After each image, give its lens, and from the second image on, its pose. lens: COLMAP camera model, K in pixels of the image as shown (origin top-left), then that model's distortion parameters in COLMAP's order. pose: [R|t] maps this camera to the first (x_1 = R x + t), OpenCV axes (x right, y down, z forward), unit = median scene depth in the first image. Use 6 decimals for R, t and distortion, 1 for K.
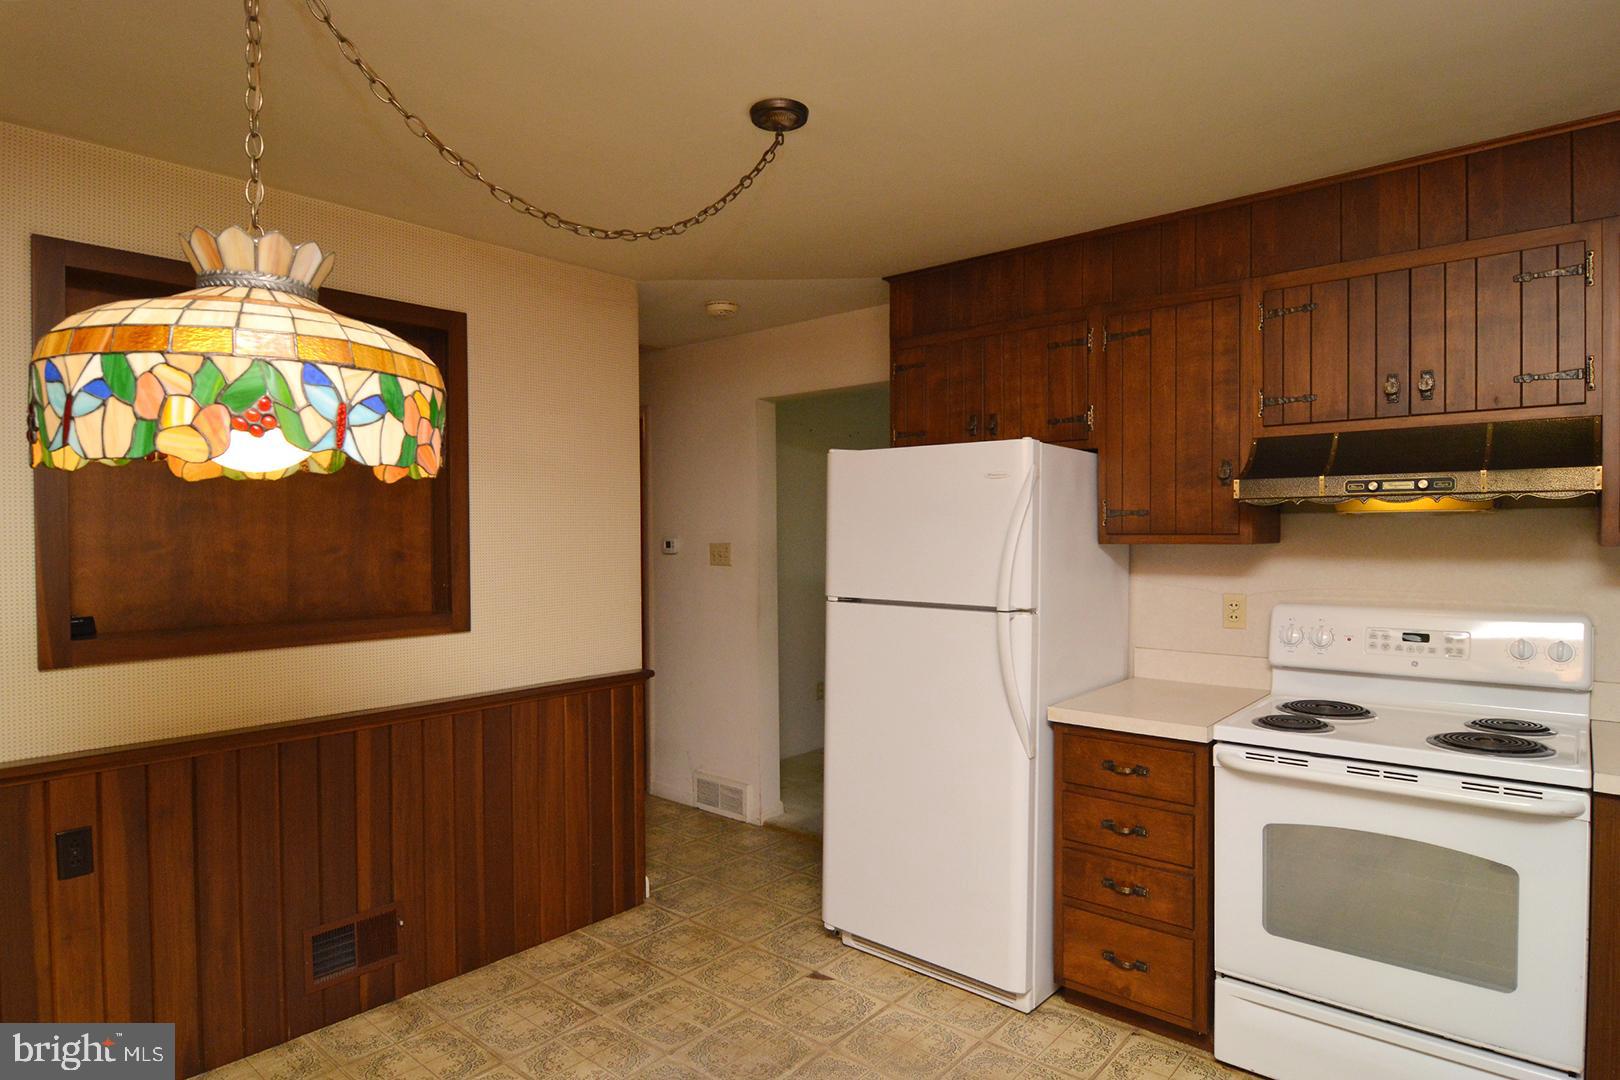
lens RADIAL K [[890.2, 0, 804.4], [0, 890.2, 545.2], [0, 0, 1]] dist [-0.003431, -0.011777]
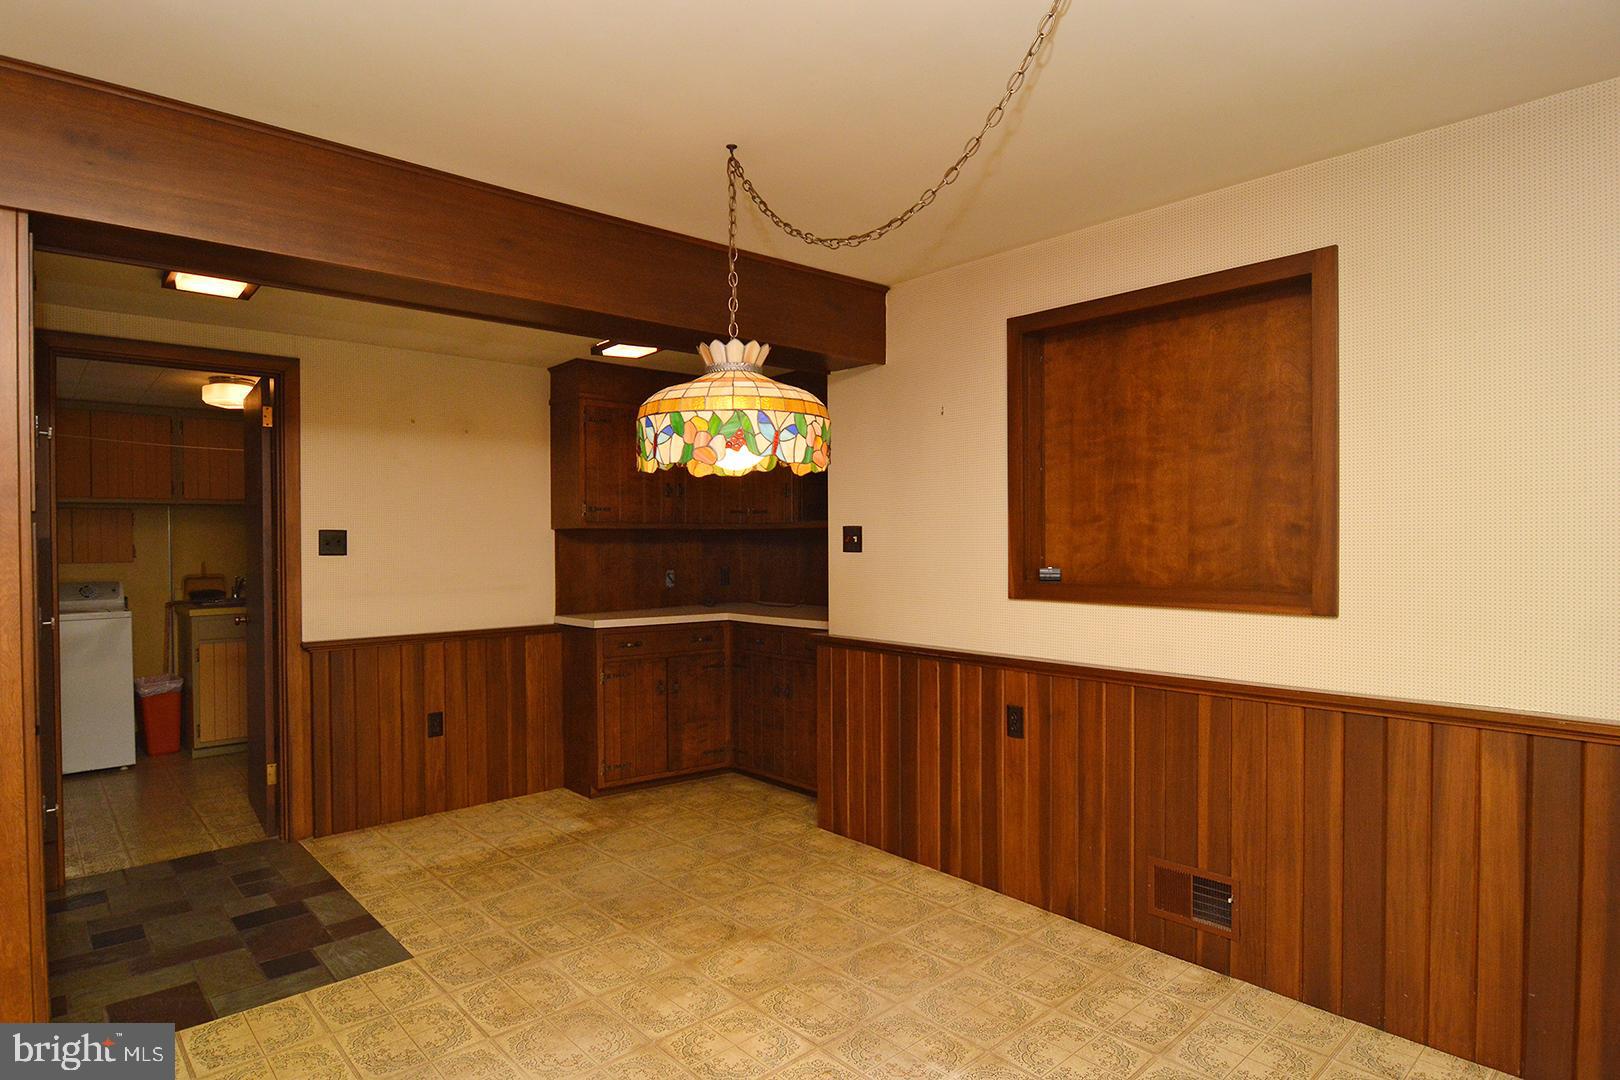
lens RADIAL K [[890.2, 0, 804.4], [0, 890.2, 545.2], [0, 0, 1]] dist [-0.003431, -0.011777]
pose [[-0.115322, 0.013728, -0.993233, 0.634363], [-0.009366, 0.999845, 0.014907, 0.023851], [0.993284, 0.011022, -0.115176, 0.712626]]
